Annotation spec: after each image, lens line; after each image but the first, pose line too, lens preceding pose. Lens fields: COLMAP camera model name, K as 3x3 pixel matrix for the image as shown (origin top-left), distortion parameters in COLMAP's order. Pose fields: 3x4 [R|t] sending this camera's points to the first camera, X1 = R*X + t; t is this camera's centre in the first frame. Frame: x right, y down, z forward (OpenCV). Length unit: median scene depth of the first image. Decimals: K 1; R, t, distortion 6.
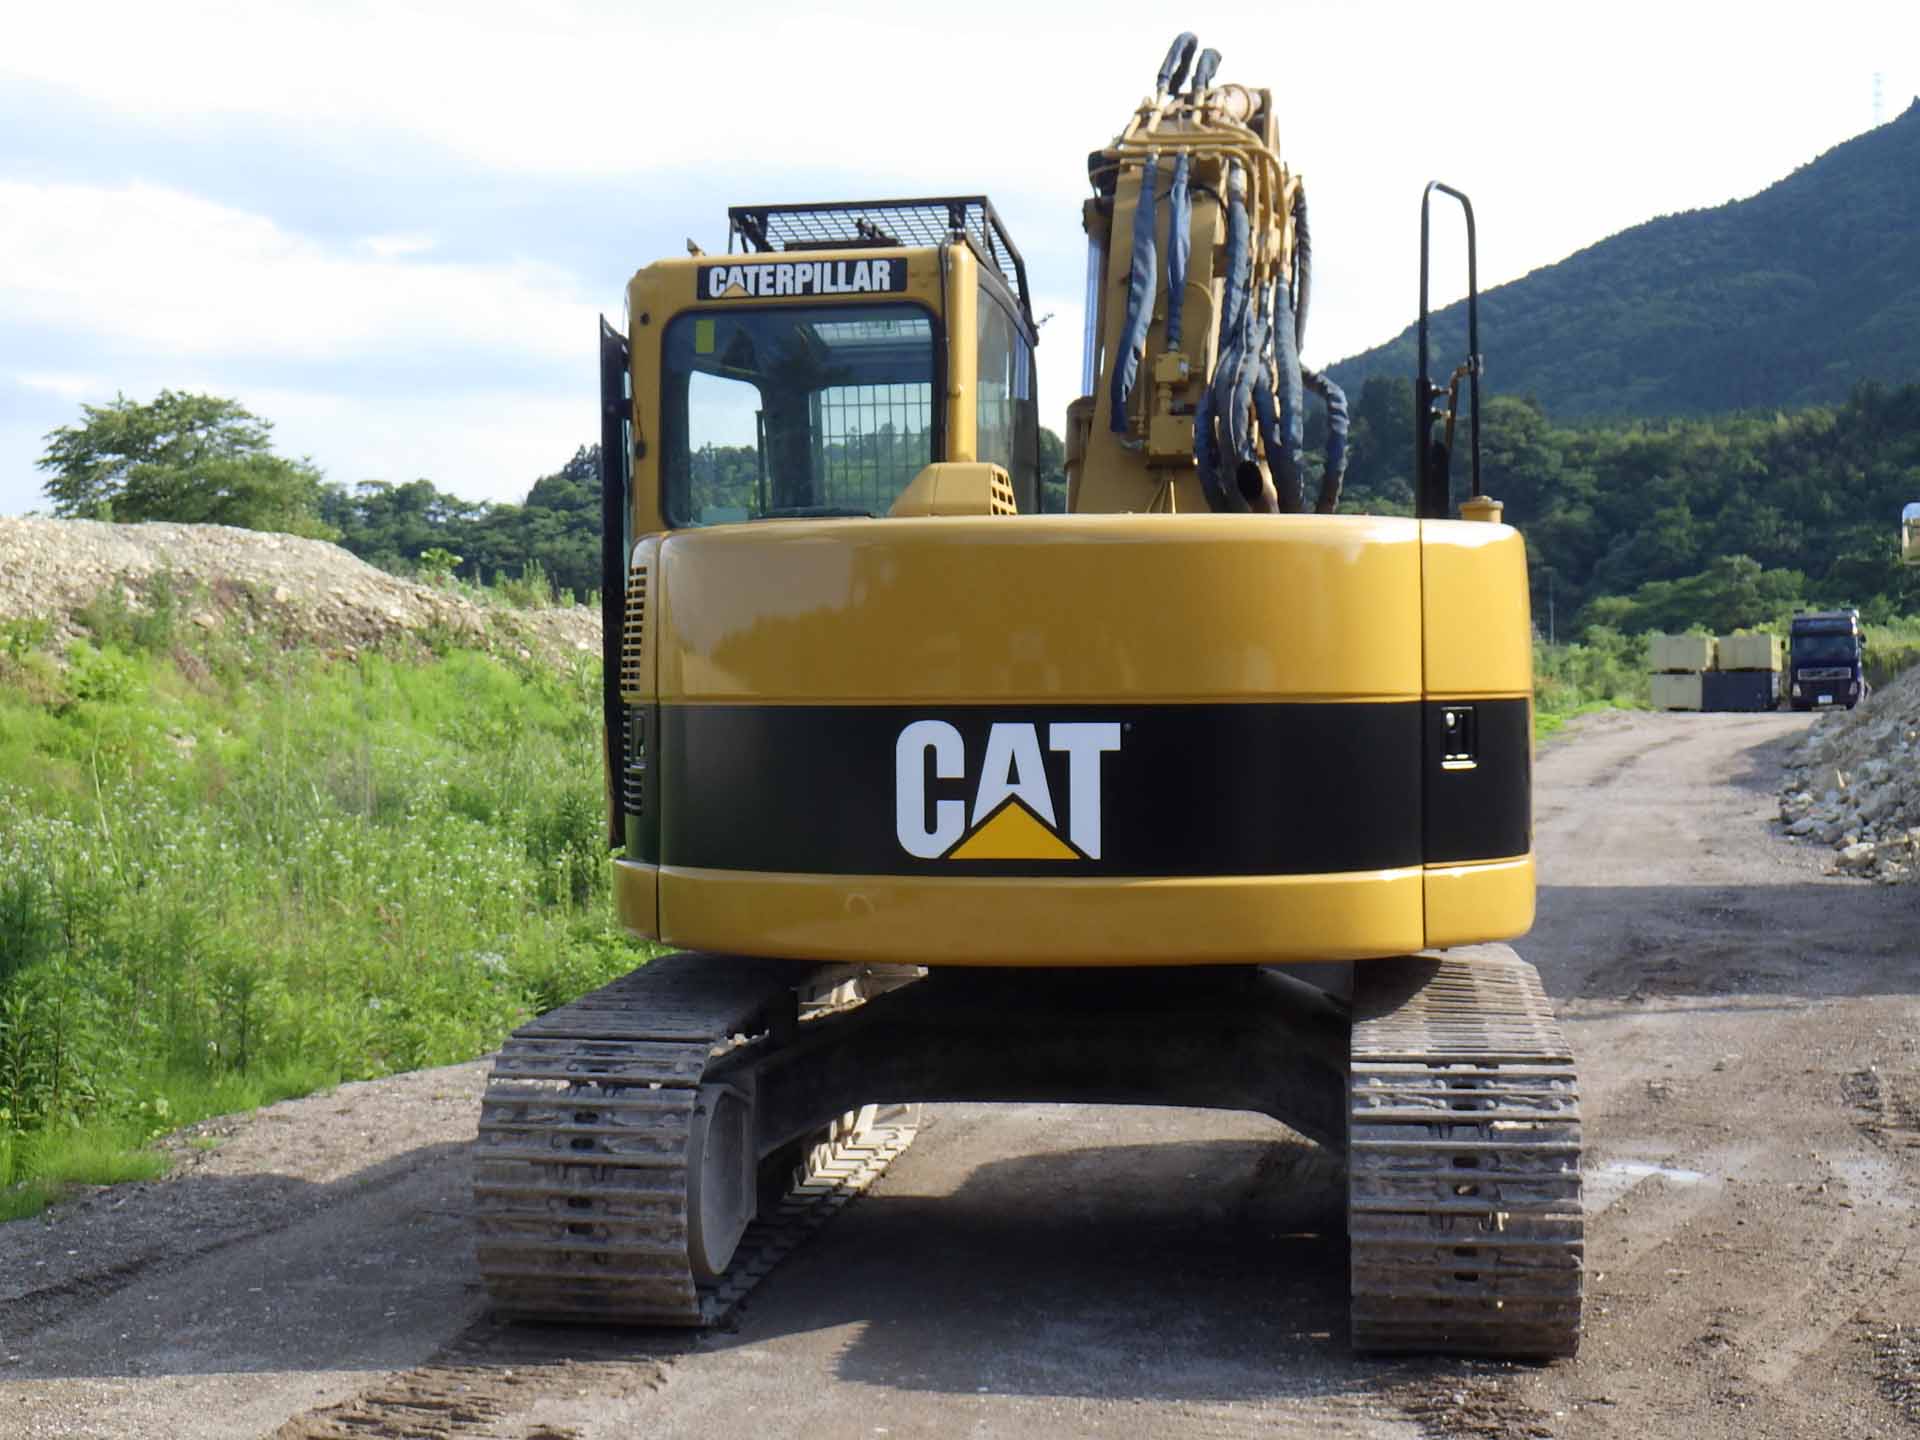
lens RADIAL K [[2880.7, 0, 960.0], [0, 2880.7, 720.0], [0, 0, 1]] dist [-0.006741, -0.028503]
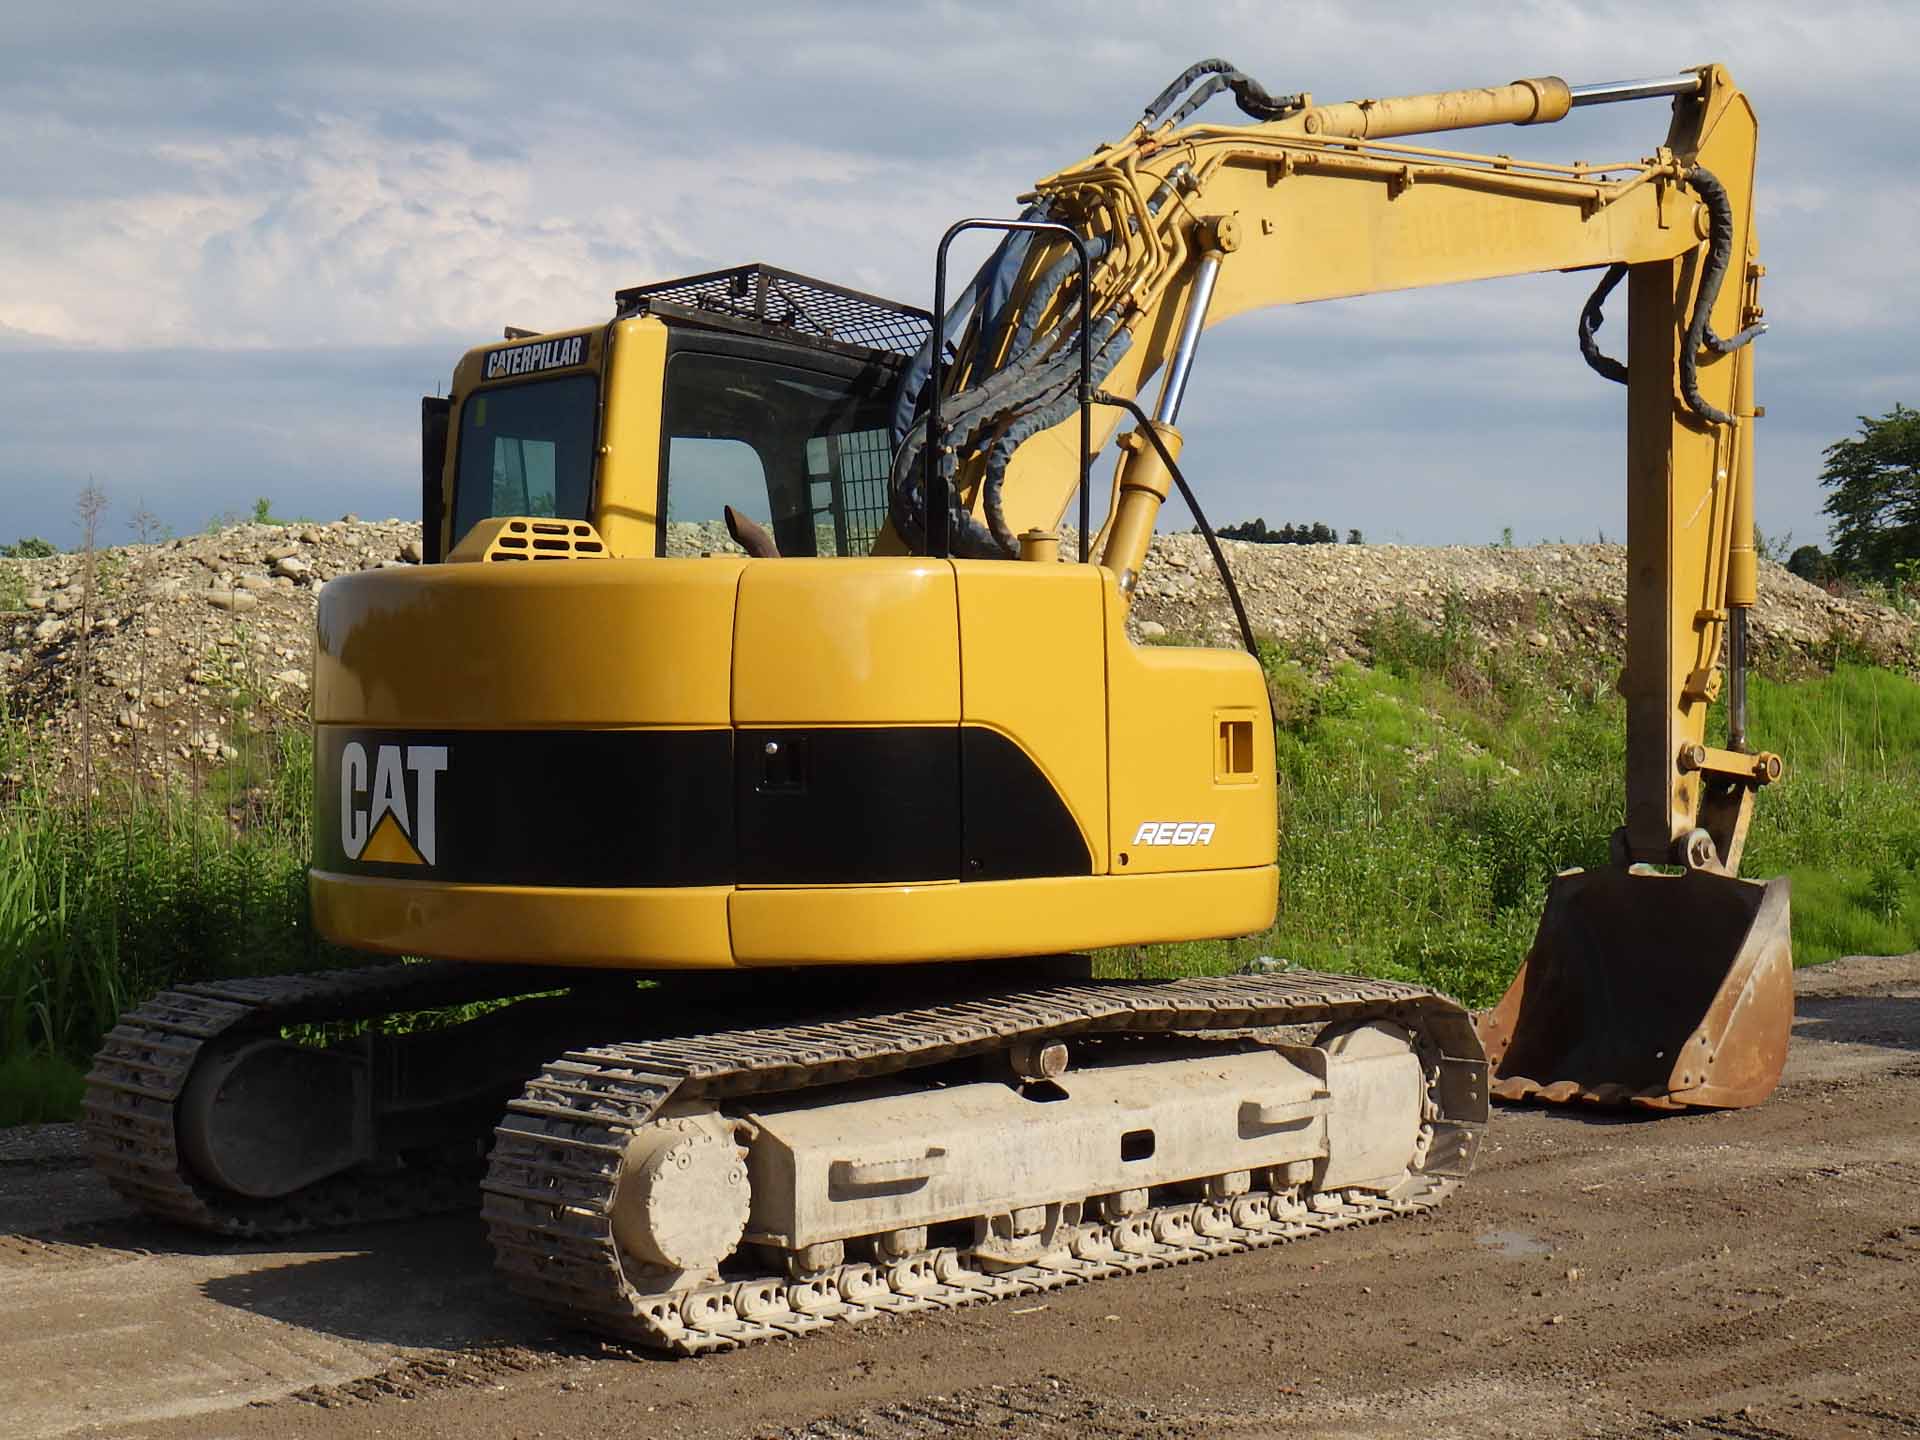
lens RADIAL K [[2880.7, 0, 960.0], [0, 2880.7, 720.0], [0, 0, 1]] dist [-0.006741, -0.028503]
pose [[0.792059, 0.006223, -0.610412, 0.843082], [-0.008585, 0.999963, -0.000946, -0.009299], [0.610384, 0.005989, 0.792083, 0.206635]]
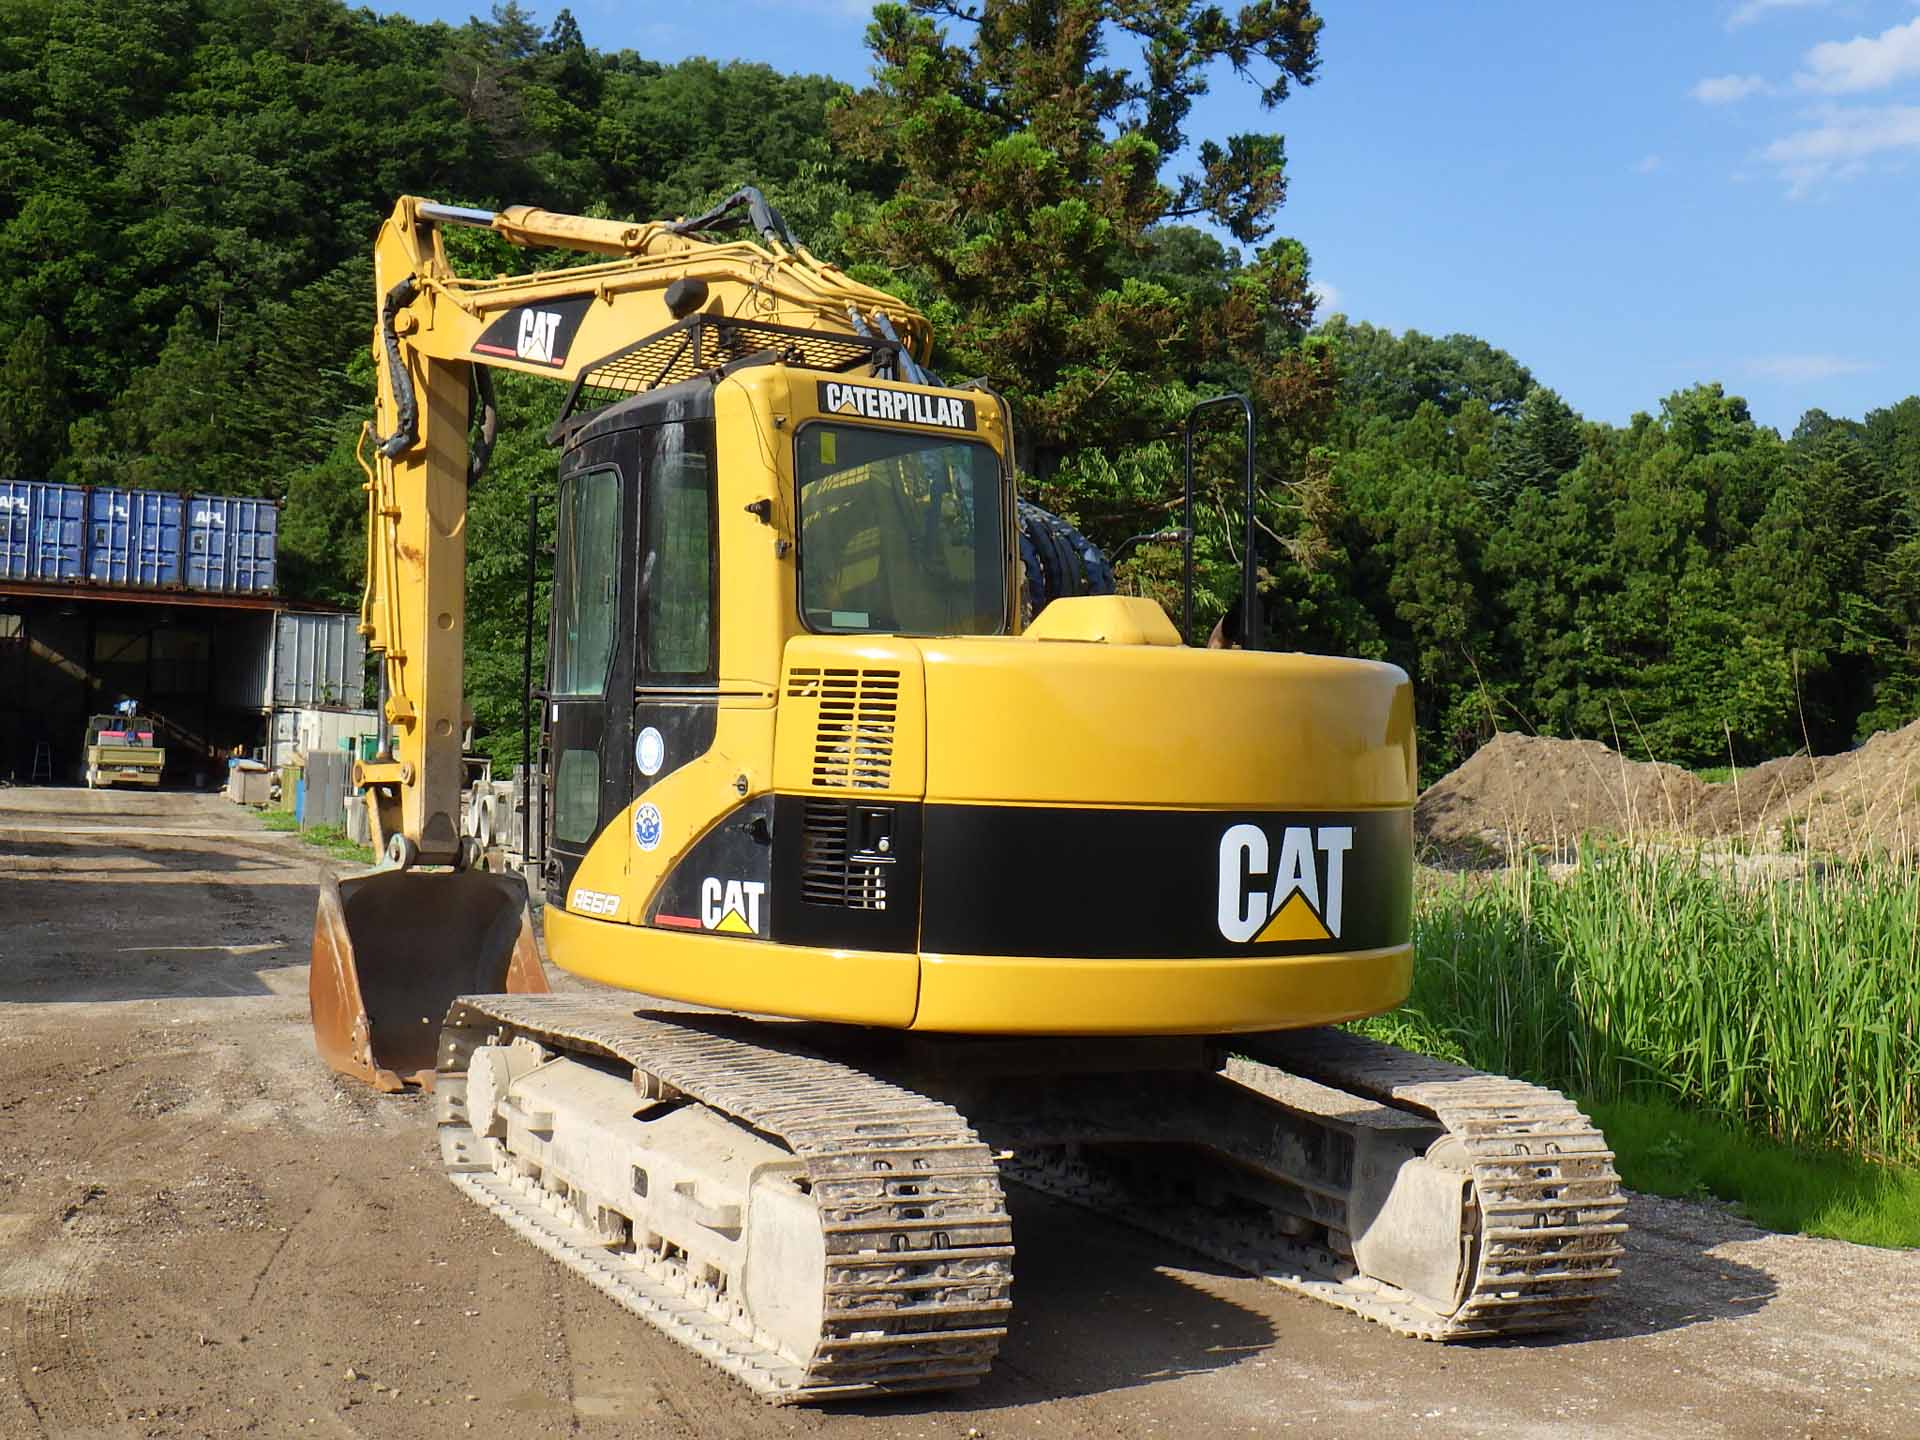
lens RADIAL K [[2335.0, 0, 960.0], [0, 2335.0, 720.0], [0, 0, 1]] dist [0.036782, 0.031531]
pose [[-0.818427, -0.026921, -0.573979, 0.659571], [-0.031353, 0.999506, -0.002175, -0.037269], [0.573754, 0.016216, -0.818867, 2.002709]]
